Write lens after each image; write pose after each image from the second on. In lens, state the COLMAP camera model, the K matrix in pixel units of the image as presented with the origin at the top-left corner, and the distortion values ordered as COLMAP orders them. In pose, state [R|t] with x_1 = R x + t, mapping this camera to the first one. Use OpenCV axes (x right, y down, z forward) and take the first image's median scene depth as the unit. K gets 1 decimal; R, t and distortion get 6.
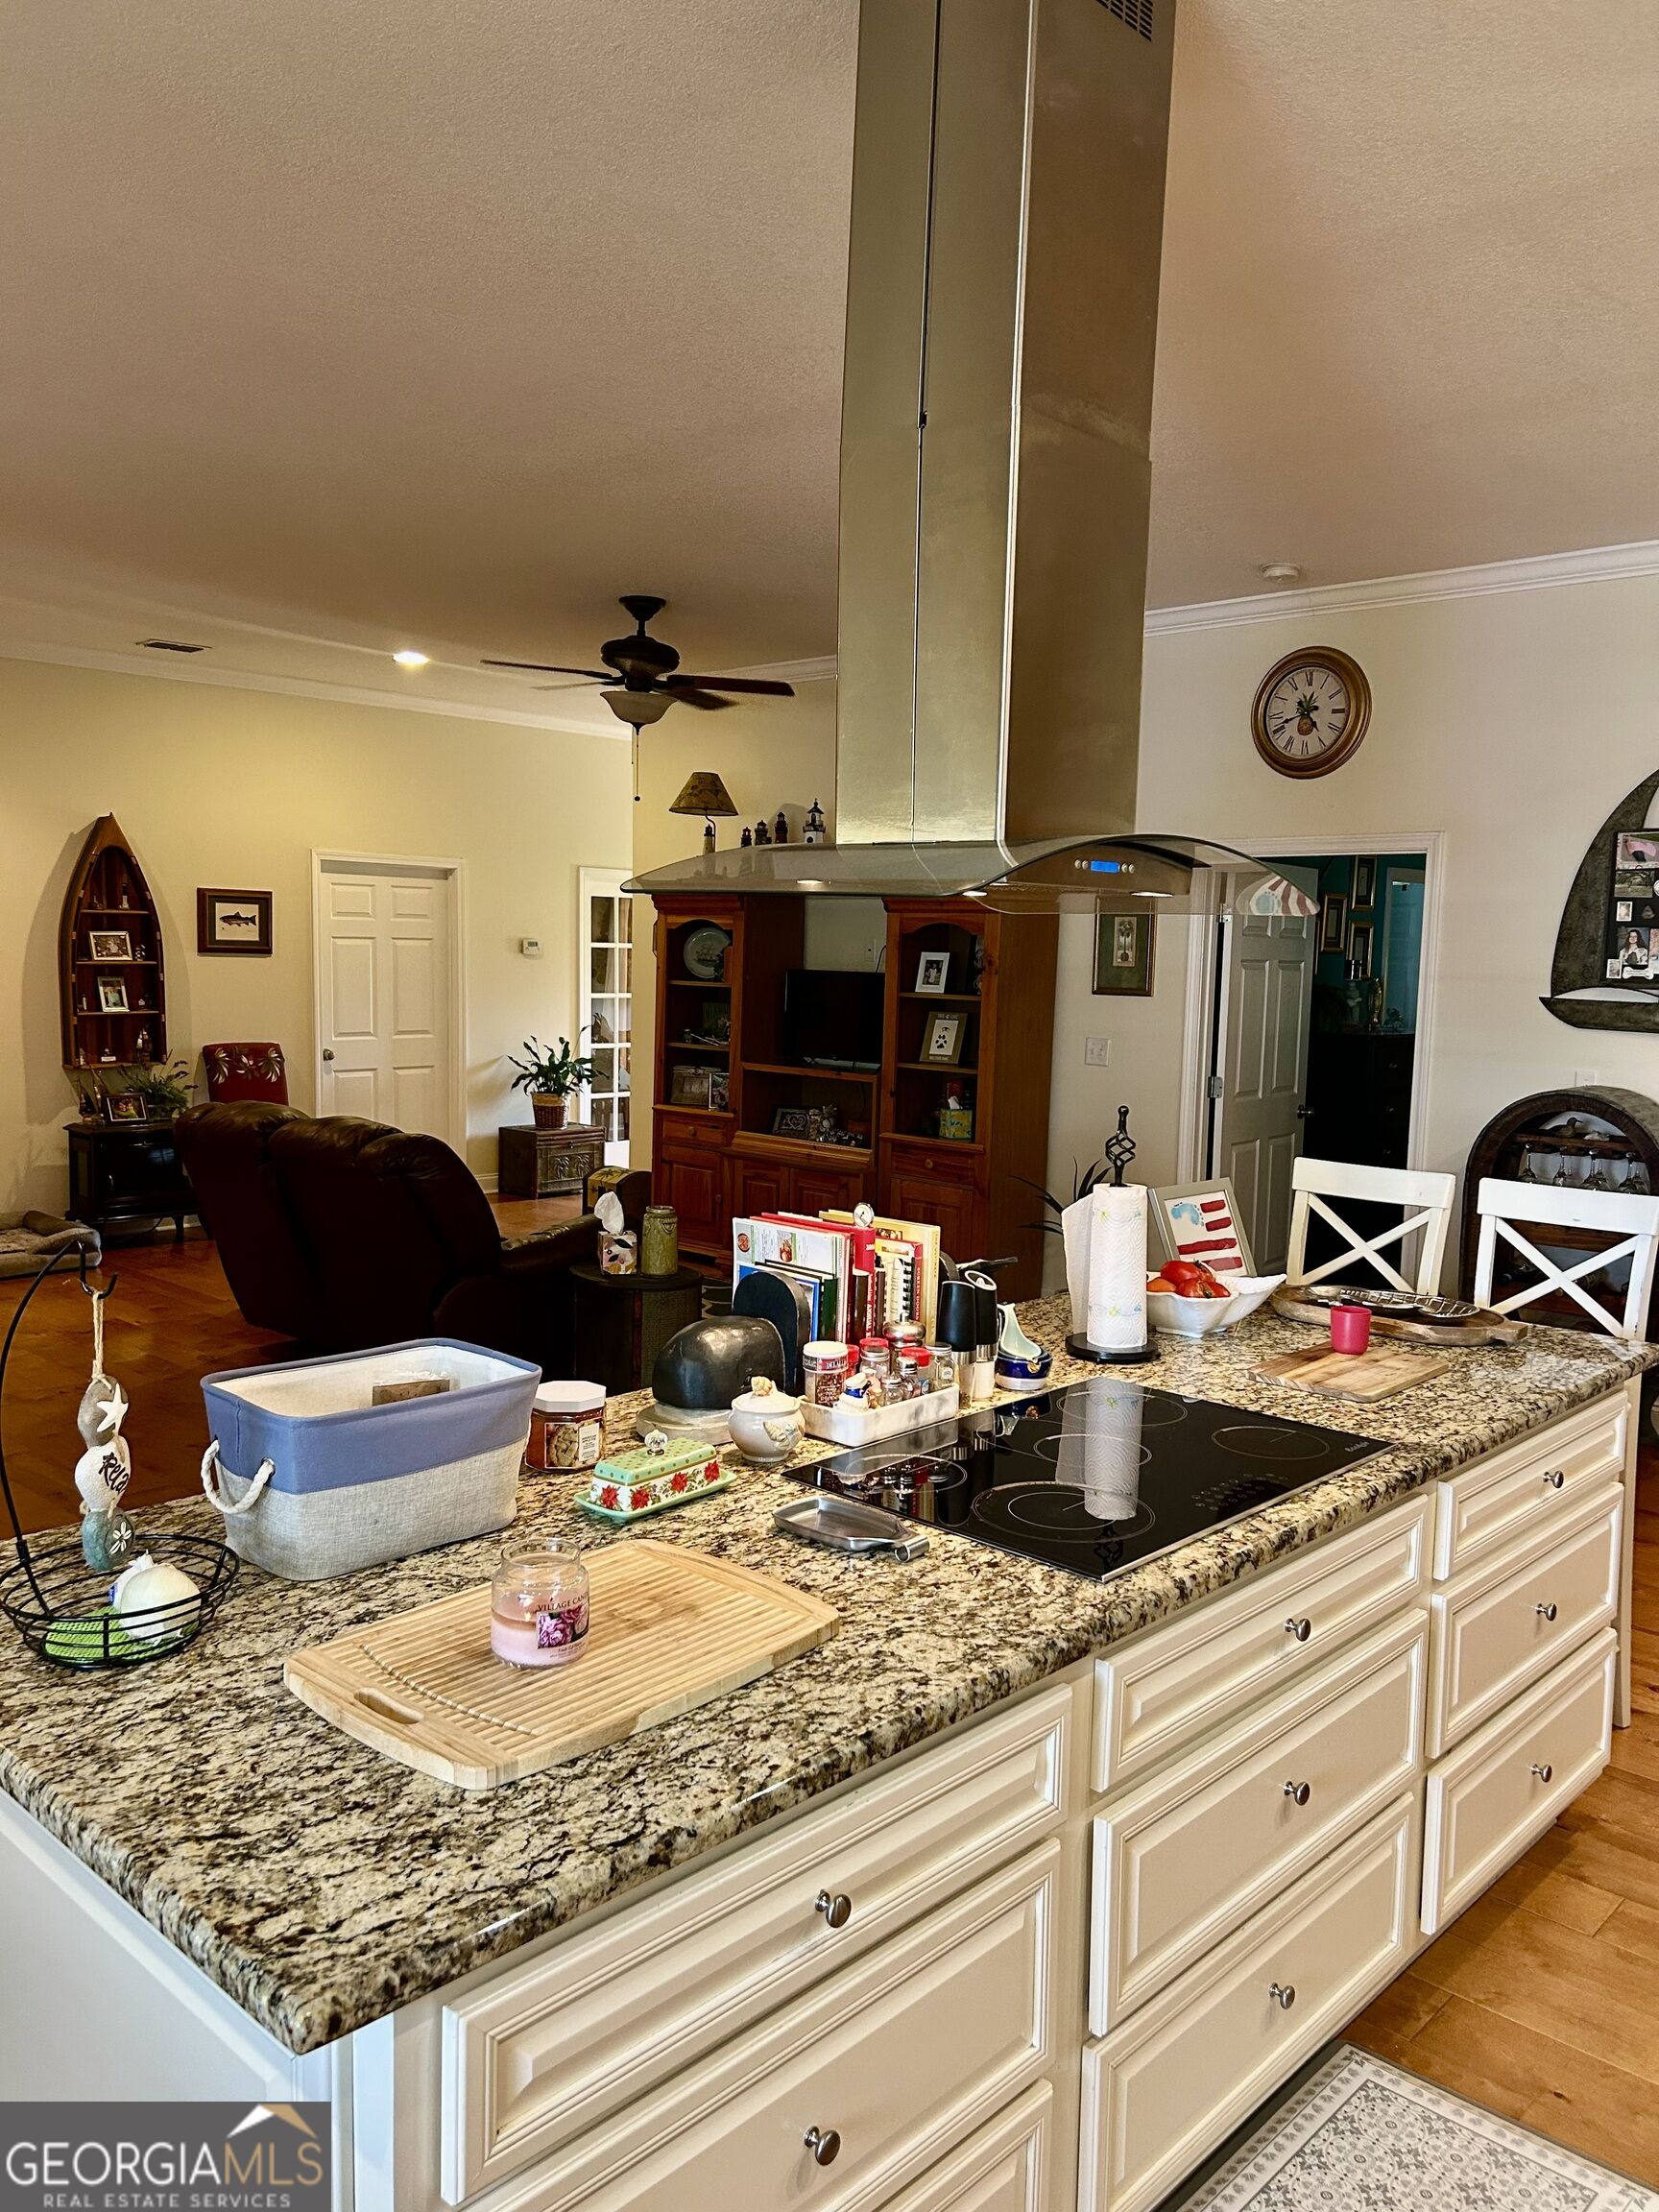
lens RADIAL K [[1656.2, 0, 829.6], [0, 1656.2, 1111.0], [0, 0, 1]] dist [0.113501, -0.198761]
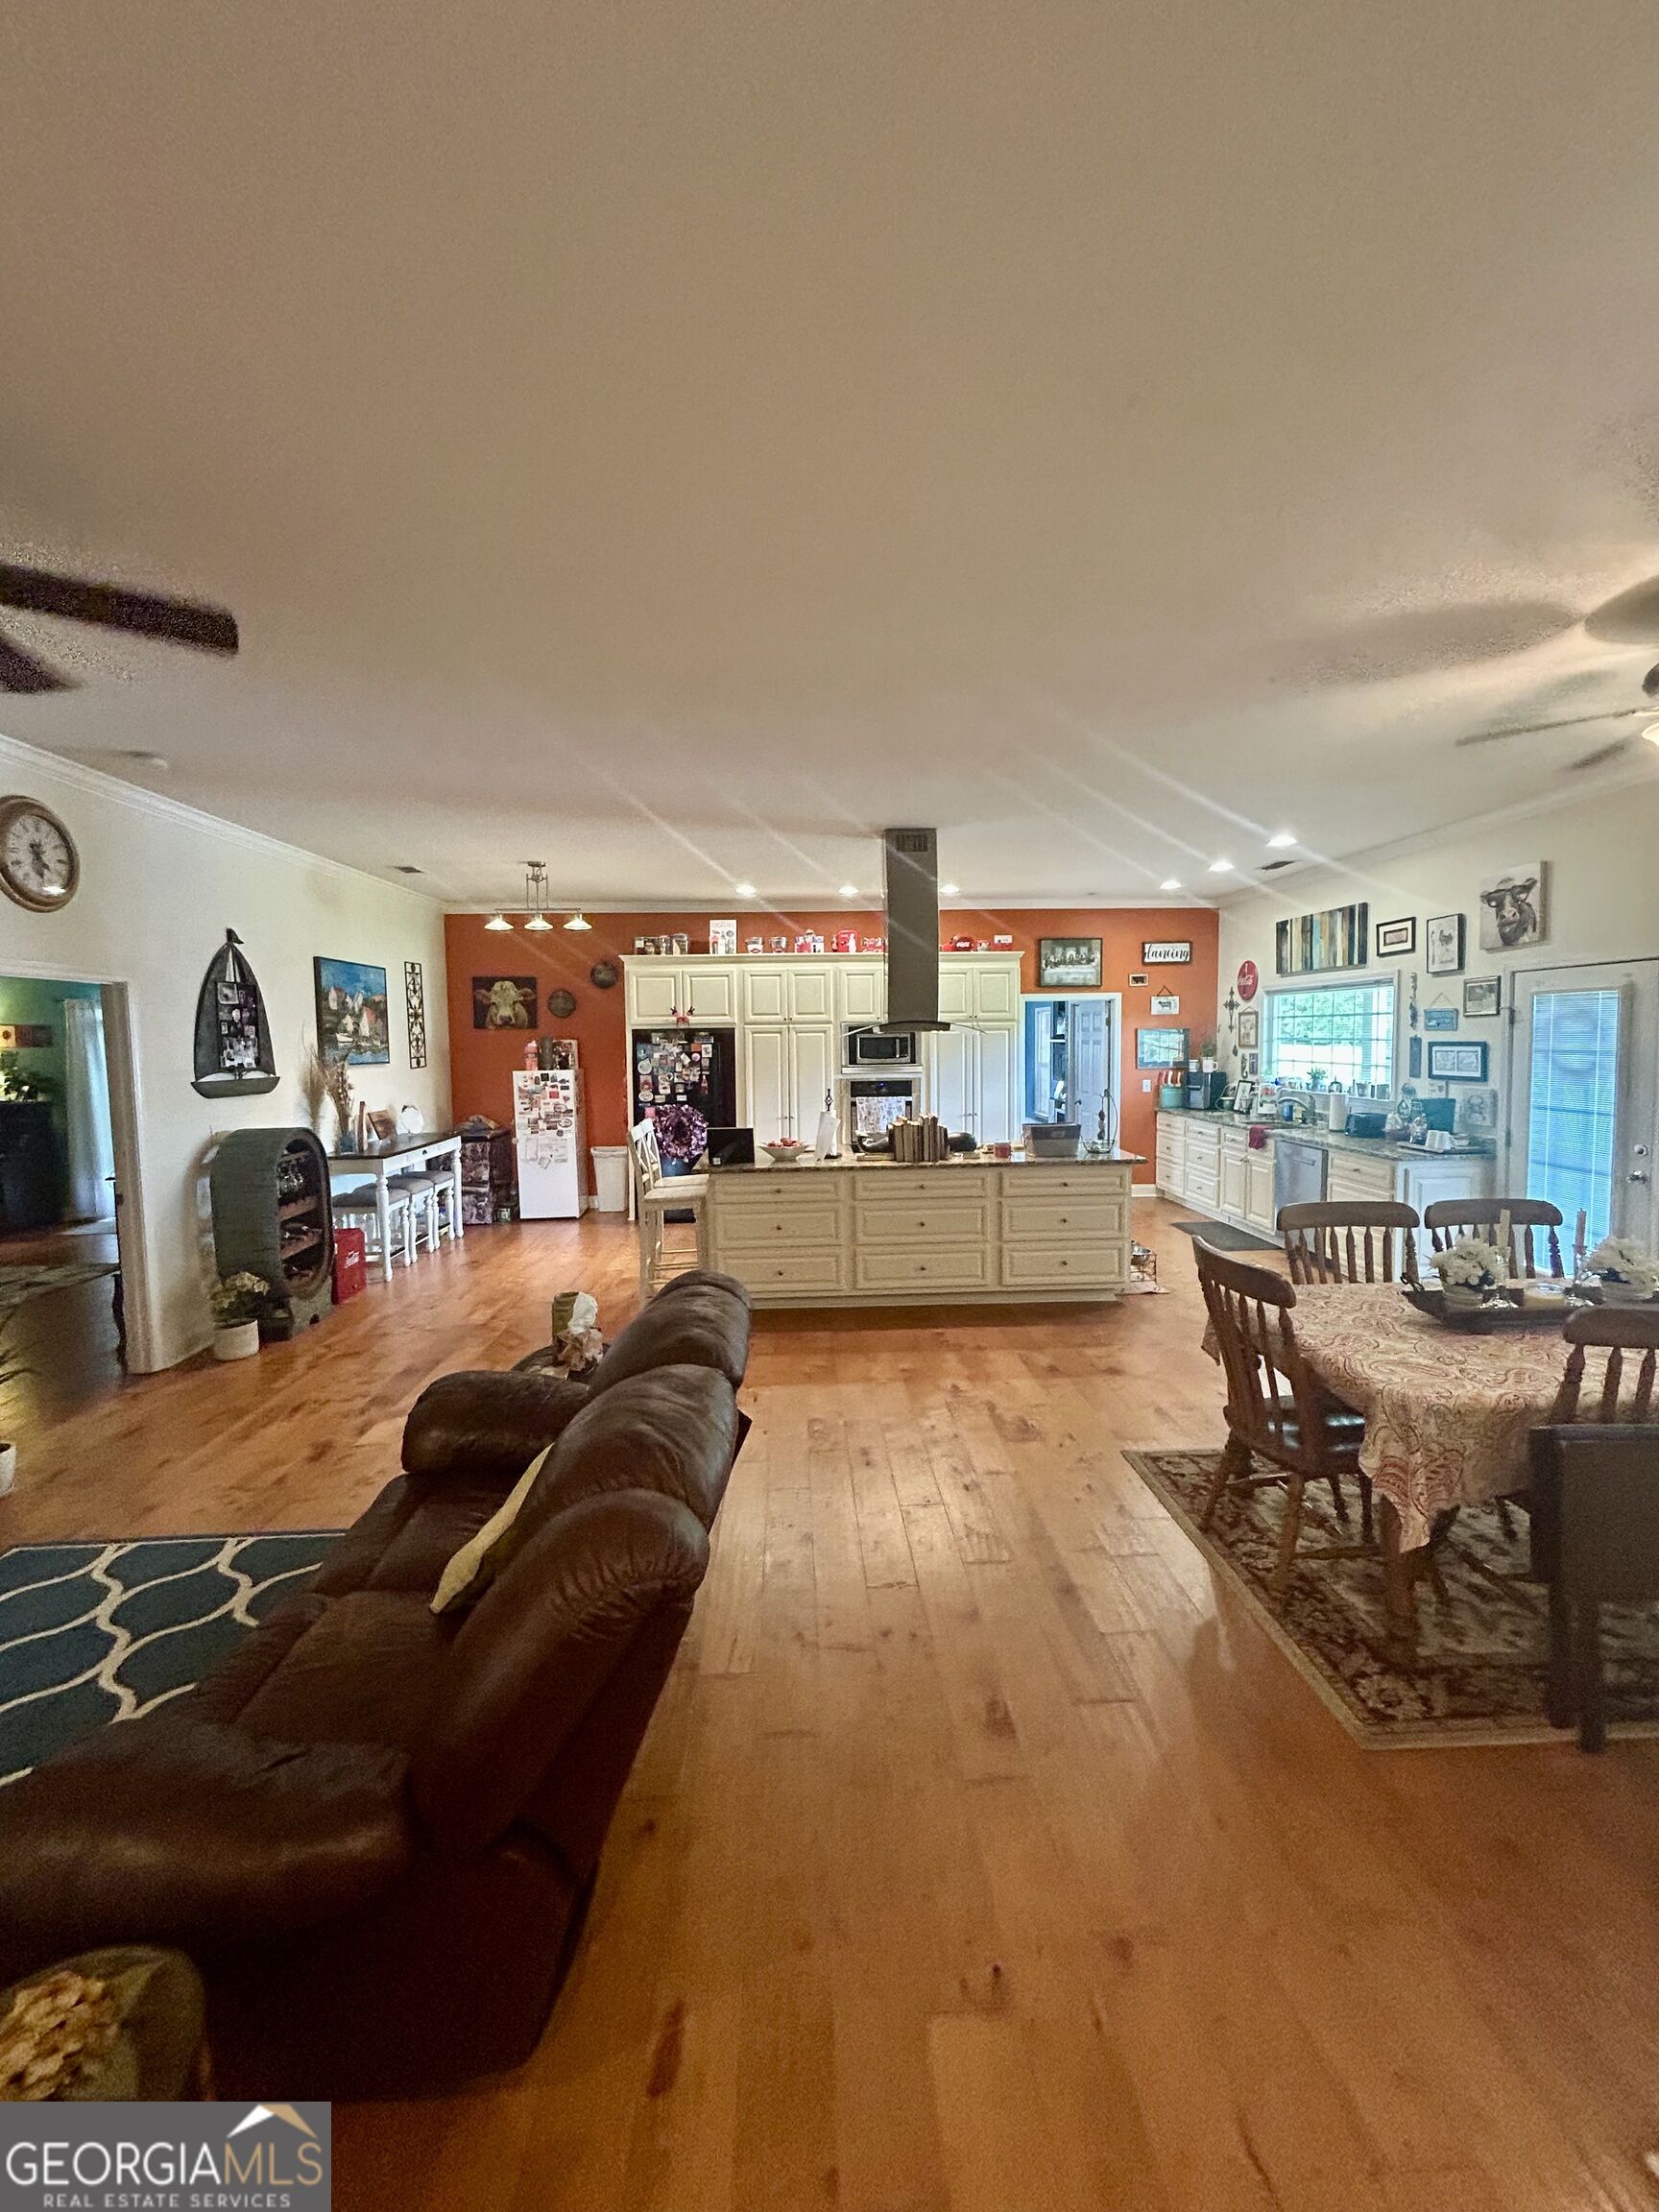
lens RADIAL K [[895.4, 0, 830.4], [0, 895.4, 1093.7], [0, 0, 1]] dist [-0.001952, 0.000179]
pose [[-0.712498, -0.059568, 0.699141, -1.155037], [0.068872, 0.985642, 0.154166, -0.284841], [-0.698286, 0.157994, -0.698166, 2.294423]]
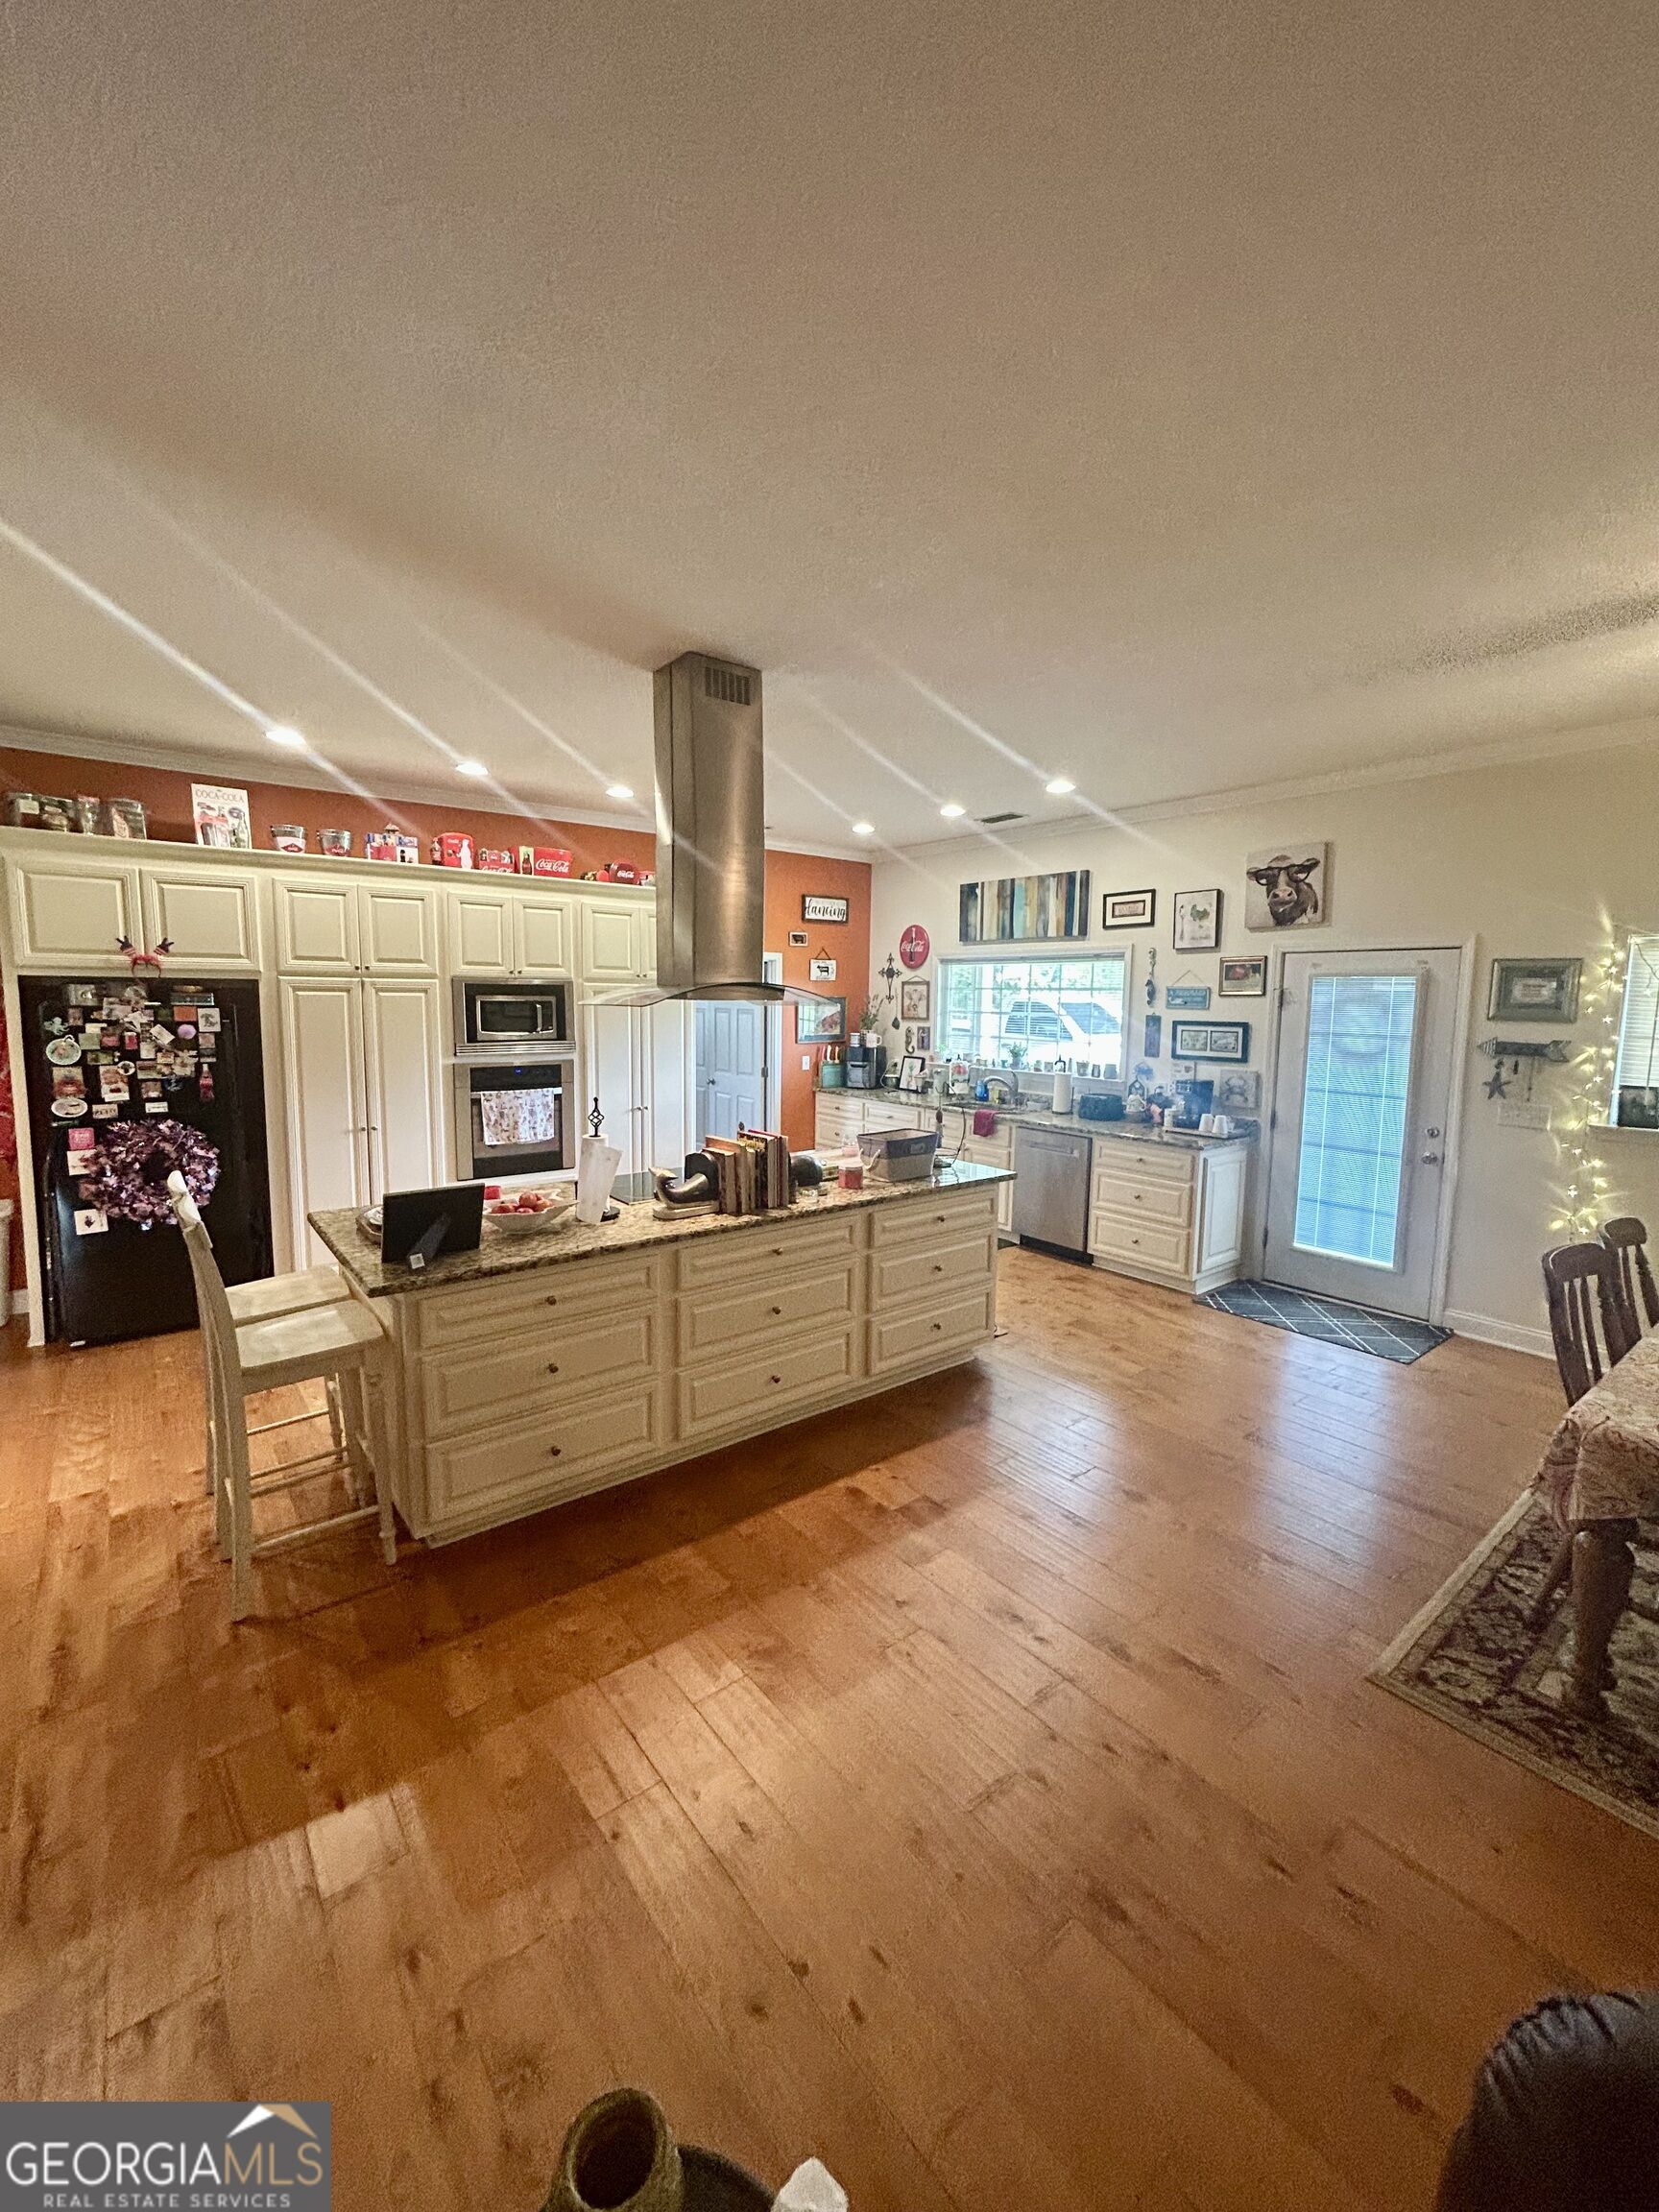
lens RADIAL K [[894.3, 0, 826.6], [0, 894.3, 1095.8], [0, 0, 1]] dist [-0.002257, 0.000417]
pose [[-0.987976, -0.052812, 0.145311, -0.257173], [-0.020407, 0.976172, 0.216037, -0.243213], [-0.153258, 0.210474, -0.965512, 1.965448]]
